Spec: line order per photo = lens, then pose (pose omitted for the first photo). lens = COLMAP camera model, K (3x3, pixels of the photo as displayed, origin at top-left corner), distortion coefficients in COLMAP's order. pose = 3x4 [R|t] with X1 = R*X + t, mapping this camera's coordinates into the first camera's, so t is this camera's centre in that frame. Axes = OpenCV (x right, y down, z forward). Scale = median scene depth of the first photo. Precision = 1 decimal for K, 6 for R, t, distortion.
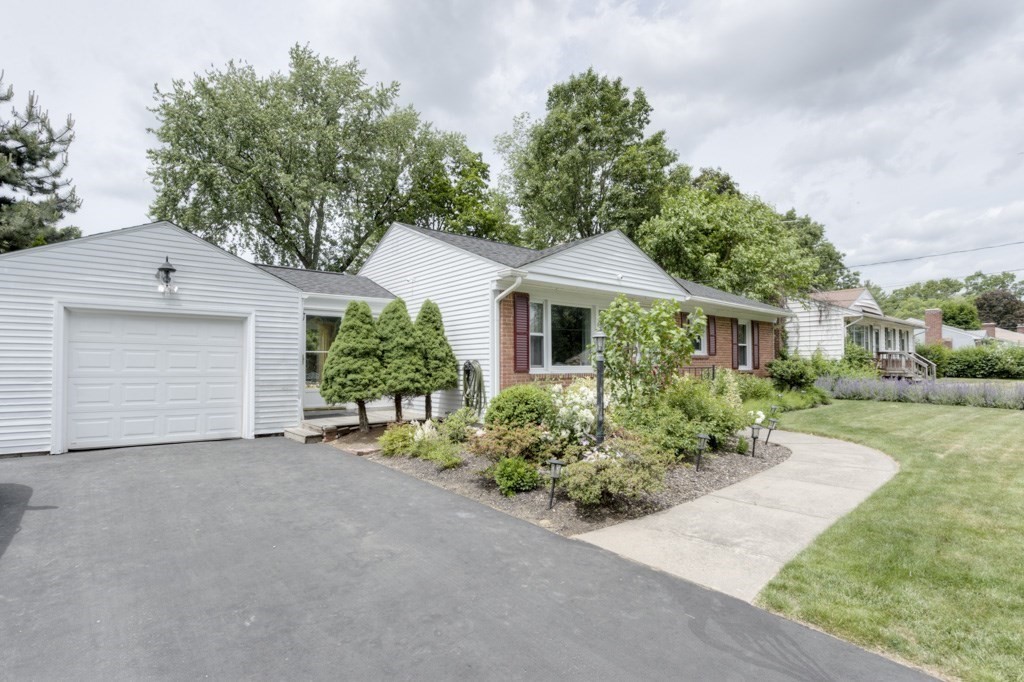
lens RADIAL K [[518.5, 0, 512.7], [0, 518.5, 344.1], [0, 0, 1]] dist [0.002554, 0.000306]
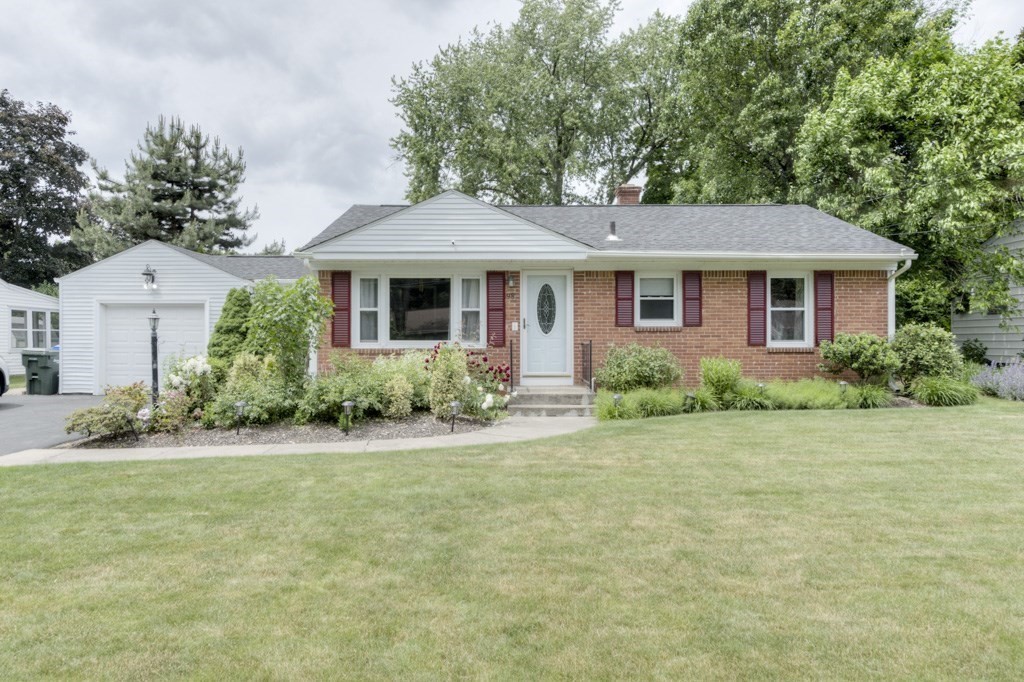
lens RADIAL K [[661.3, 0, 512.6], [0, 661.3, 340.1], [0, 0, 1]] dist [-0.004546, 0.000121]
pose [[0.776057, 0.003320, -0.630654, 1.077936], [0.027267, 0.998874, 0.038812, -0.001411], [0.630073, -0.047316, 0.775093, 0.169695]]
